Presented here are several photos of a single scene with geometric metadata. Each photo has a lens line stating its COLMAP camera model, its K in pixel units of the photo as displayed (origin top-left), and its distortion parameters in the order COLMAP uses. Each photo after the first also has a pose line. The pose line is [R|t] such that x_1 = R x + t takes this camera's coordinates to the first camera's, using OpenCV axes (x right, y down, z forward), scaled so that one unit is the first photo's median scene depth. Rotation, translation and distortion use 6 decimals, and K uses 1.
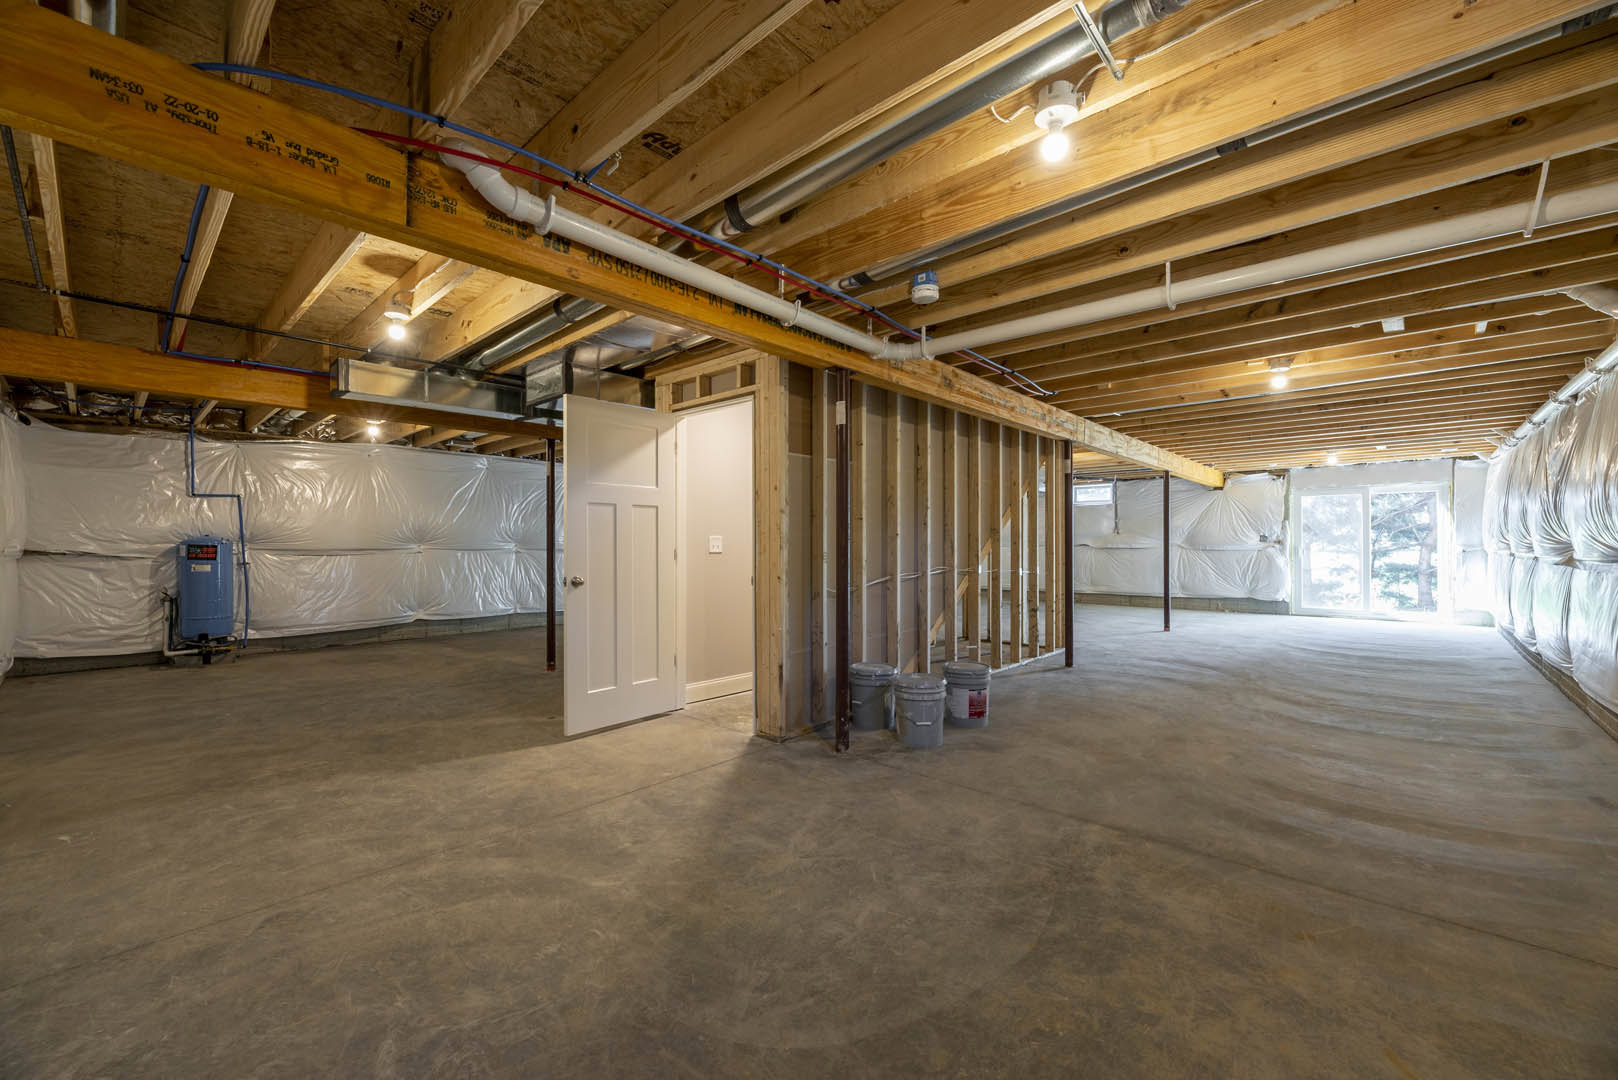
lens RADIAL K [[651.8, 0, 805.6], [0, 651.8, 542.0], [0, 0, 1]] dist [-0.000047, -0.003758]
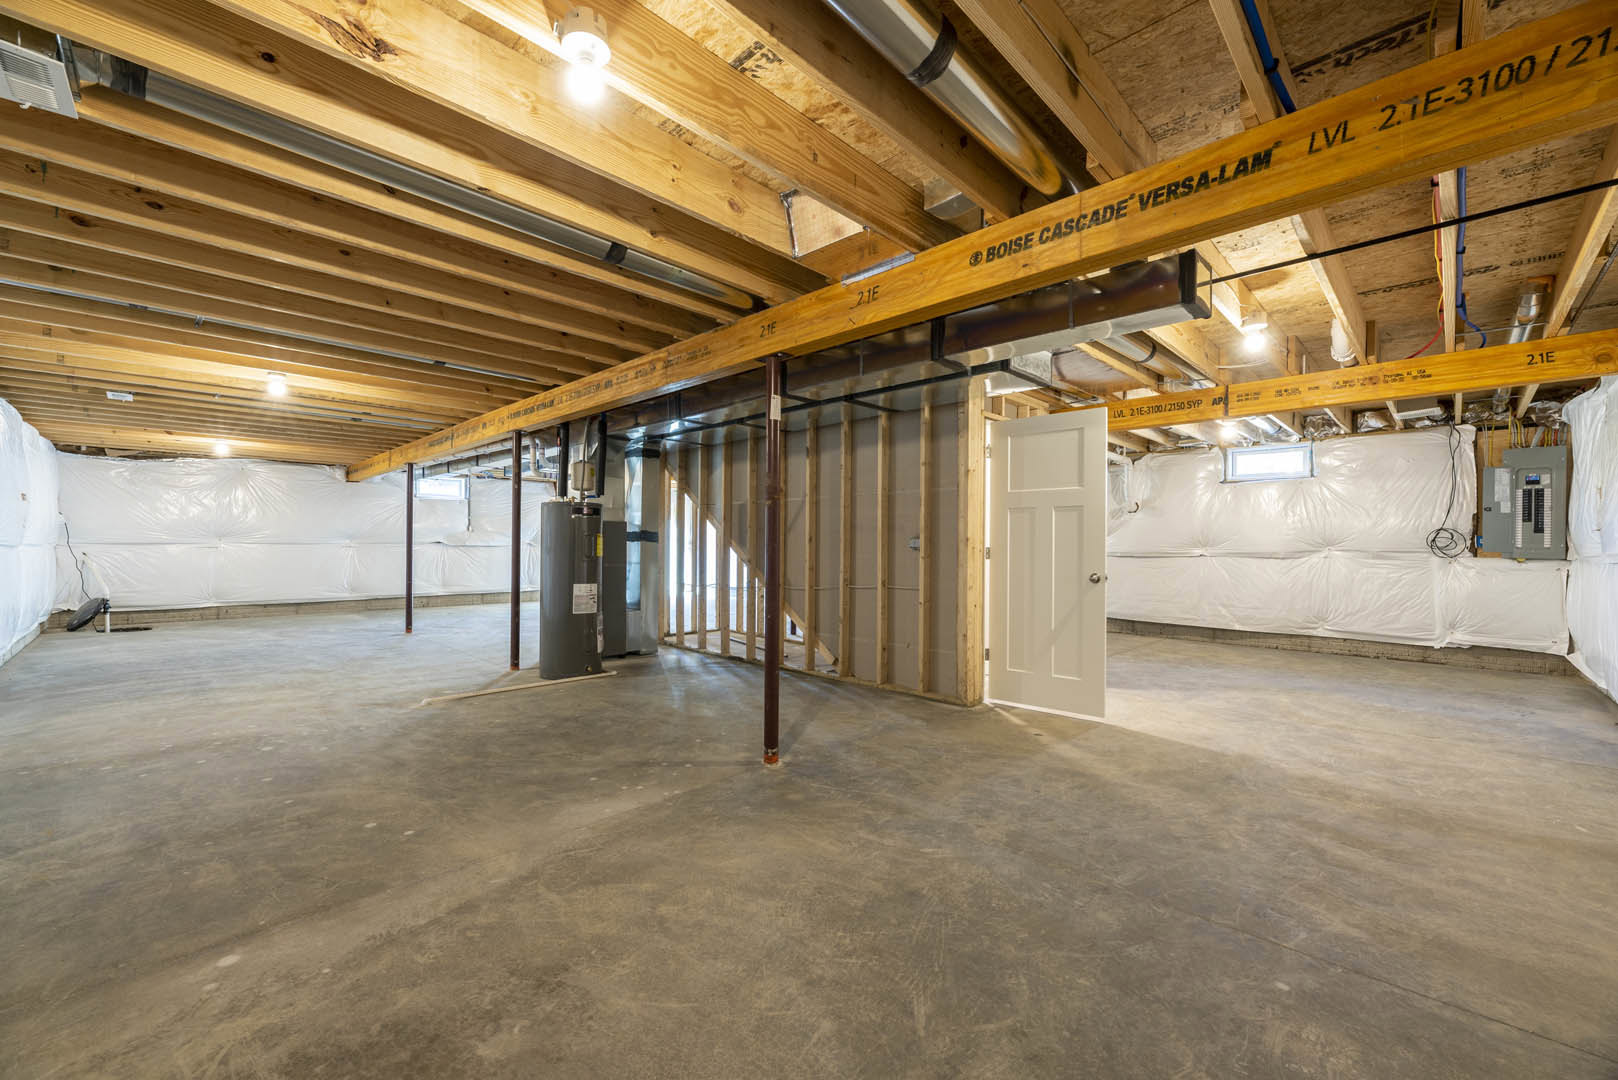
lens RADIAL K [[651.8, 0, 805.6], [0, 651.8, 542.0], [0, 0, 1]] dist [-0.000047, -0.003758]
pose [[0.037531, 0.004845, 0.999284, -1.665077], [-0.008975, 0.999950, -0.004511, 0.014395], [-0.999255, -0.008799, 0.037572, 1.648207]]
